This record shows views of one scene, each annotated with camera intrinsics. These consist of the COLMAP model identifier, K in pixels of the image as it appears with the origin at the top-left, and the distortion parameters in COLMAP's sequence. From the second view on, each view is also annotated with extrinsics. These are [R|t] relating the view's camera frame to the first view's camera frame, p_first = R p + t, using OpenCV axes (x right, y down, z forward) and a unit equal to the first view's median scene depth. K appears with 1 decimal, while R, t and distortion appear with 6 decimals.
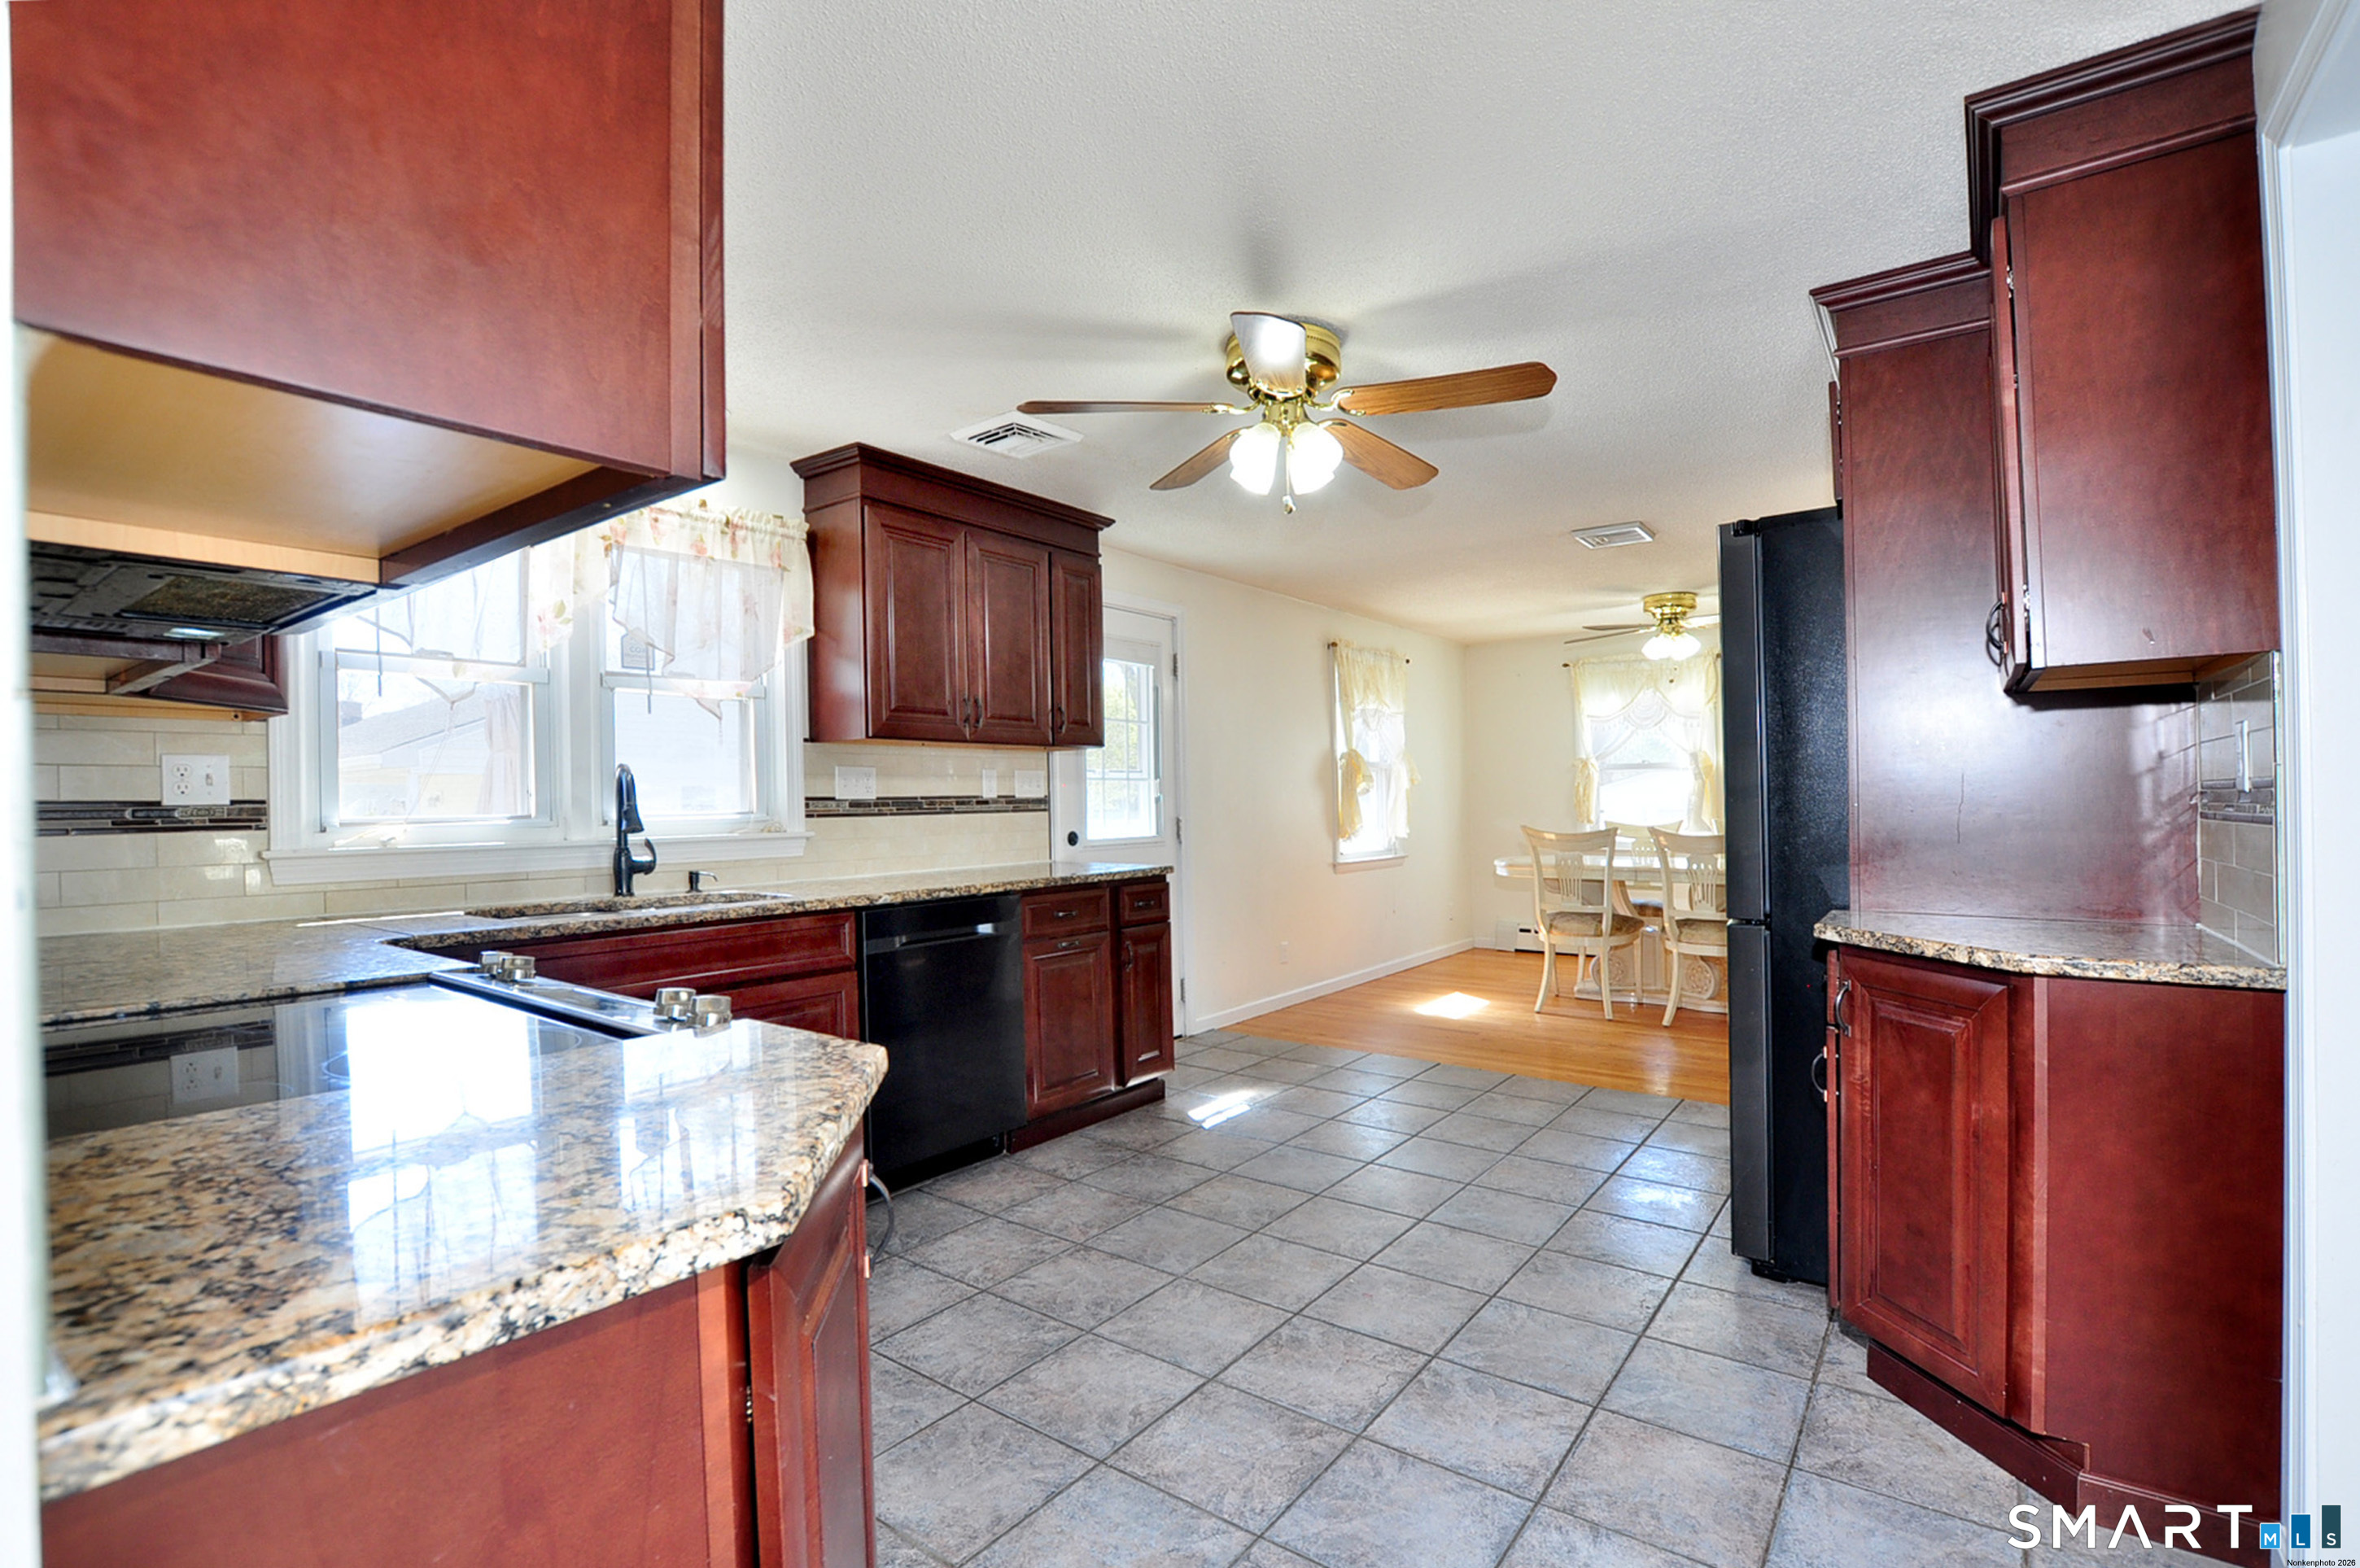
lens RADIAL K [[1043.9, 0, 1198.8], [0, 1043.9, 787.7], [0, 0, 1]] dist [-0.016211, 0.000027]
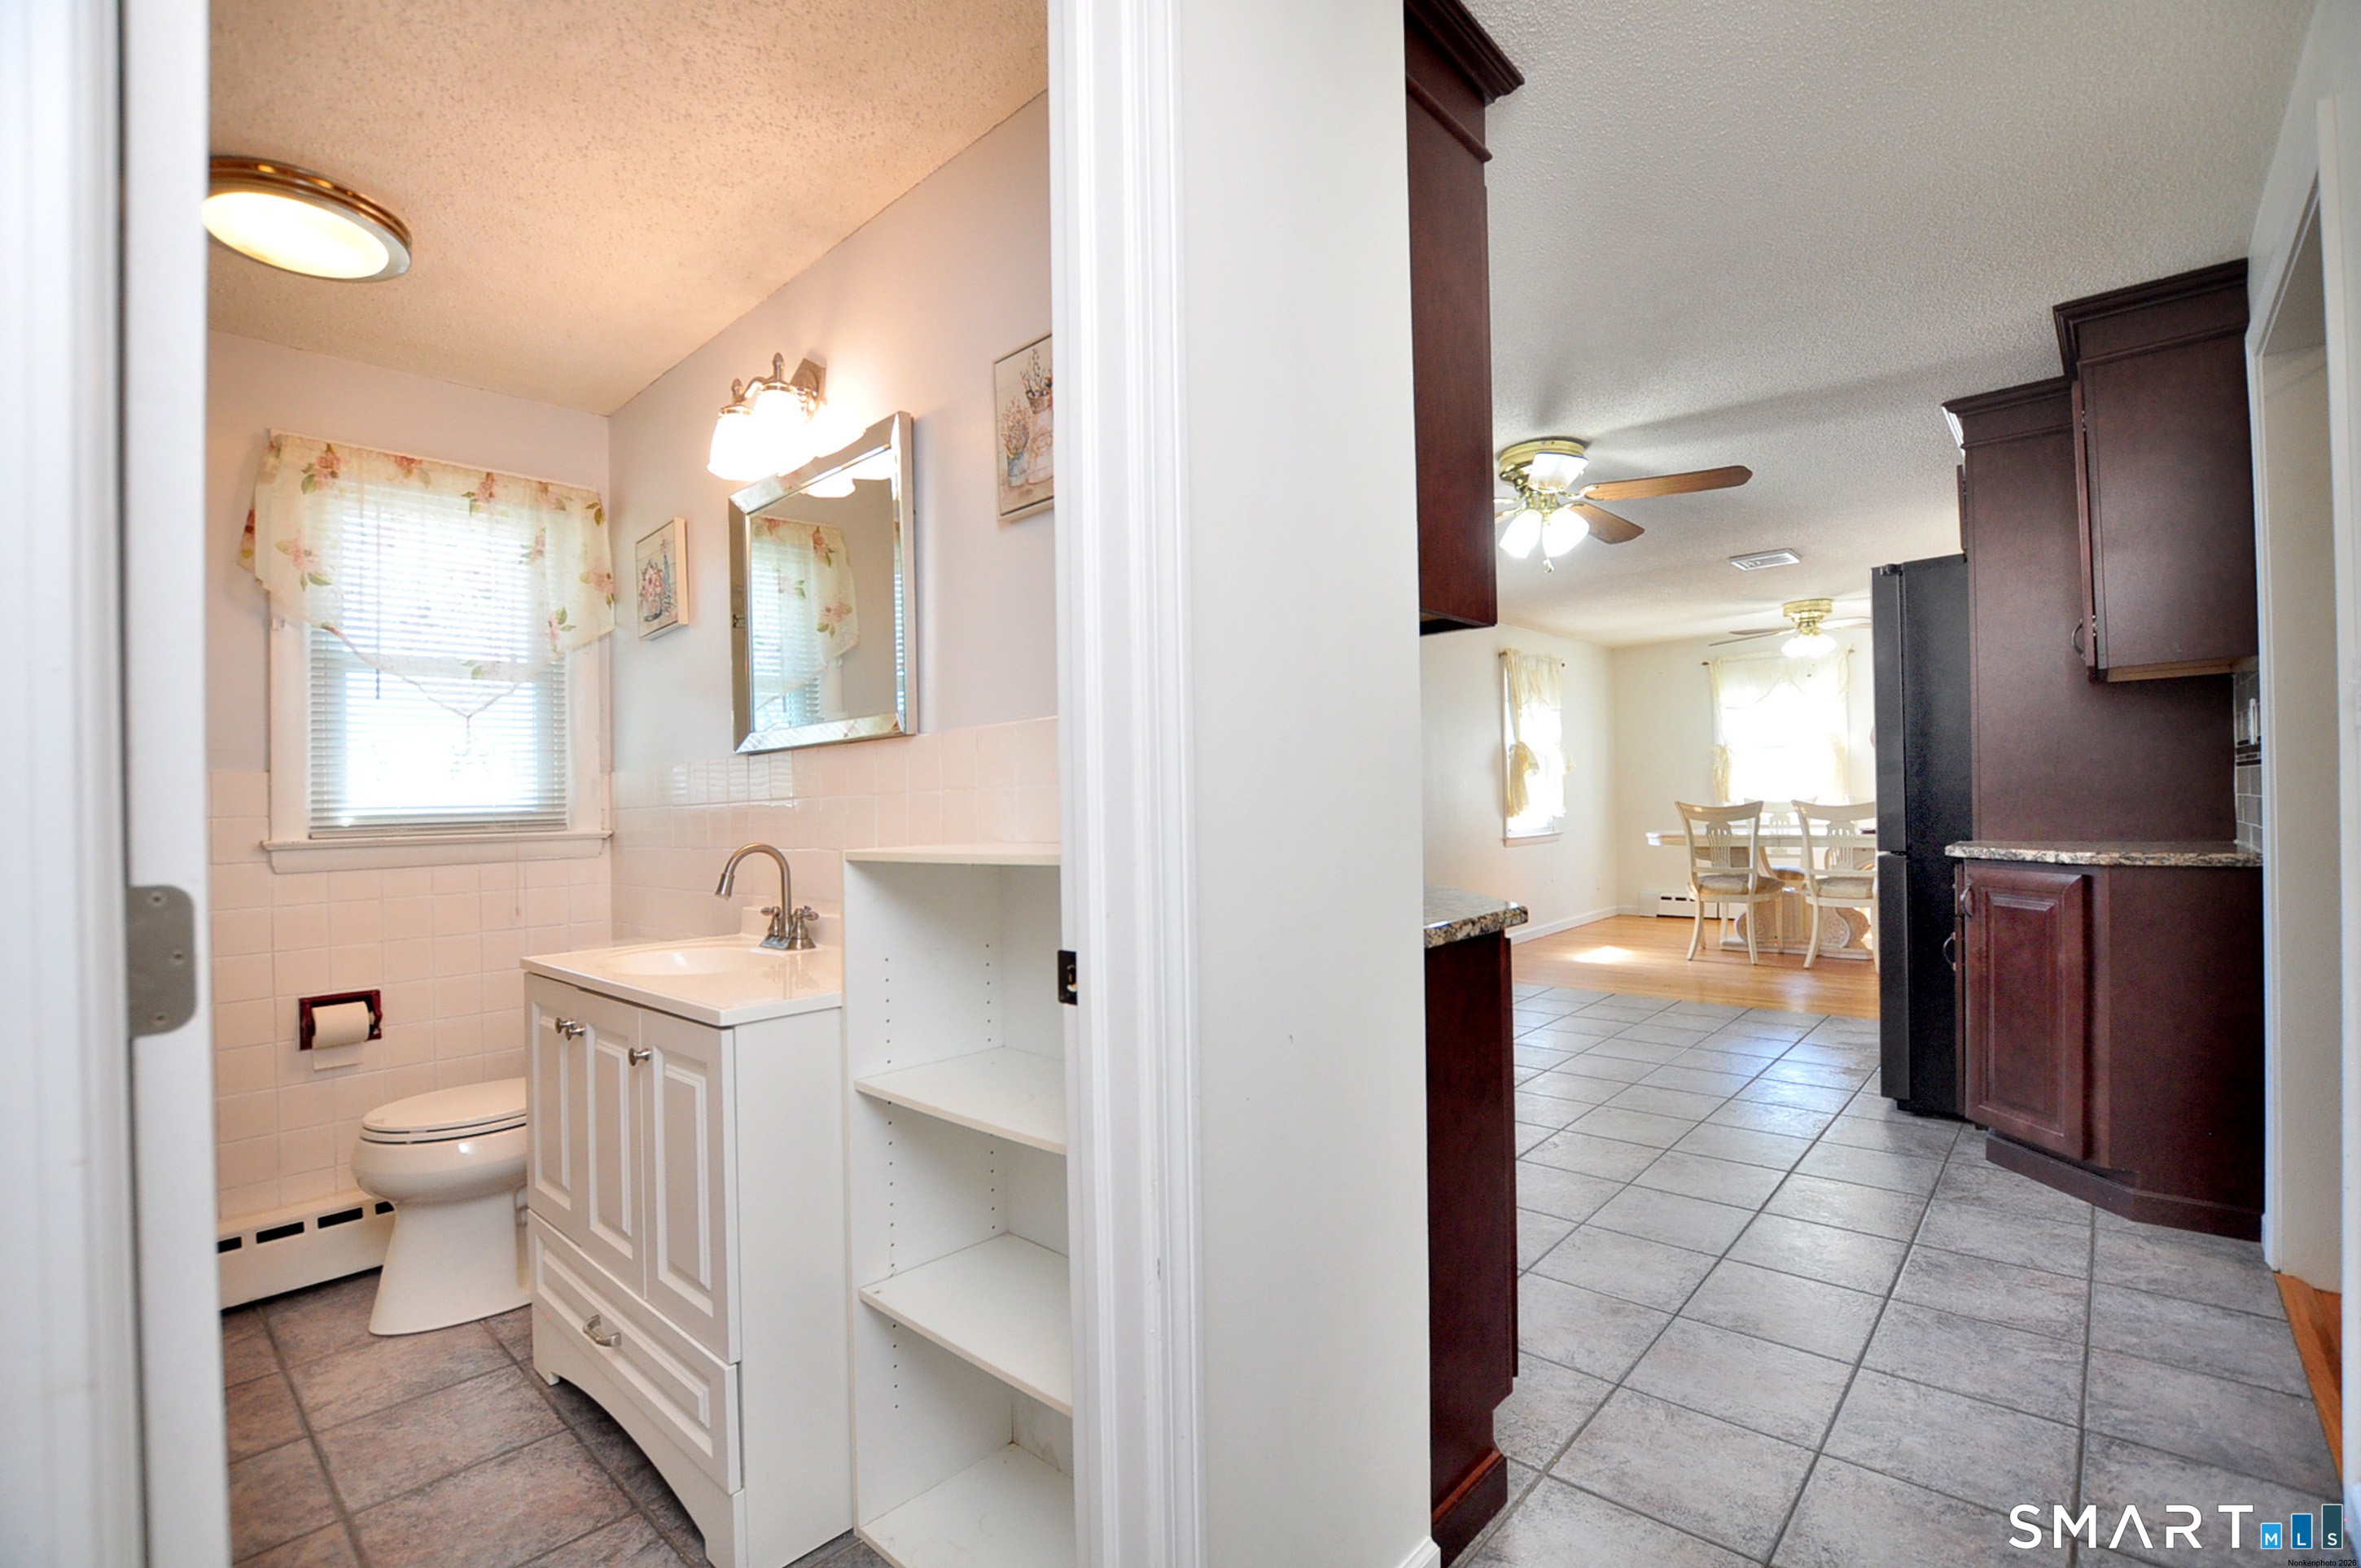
lens RADIAL K [[1003.6, 0, 1173.4], [0, 1003.6, 817.8], [0, 0, 1]] dist [-0.014689, -0.000170]
pose [[0.992764, -0.017121, -0.118855, -0.141694], [0.020548, 0.999406, 0.027667, 0.012873], [0.118311, -0.029909, 0.992526, -0.228740]]
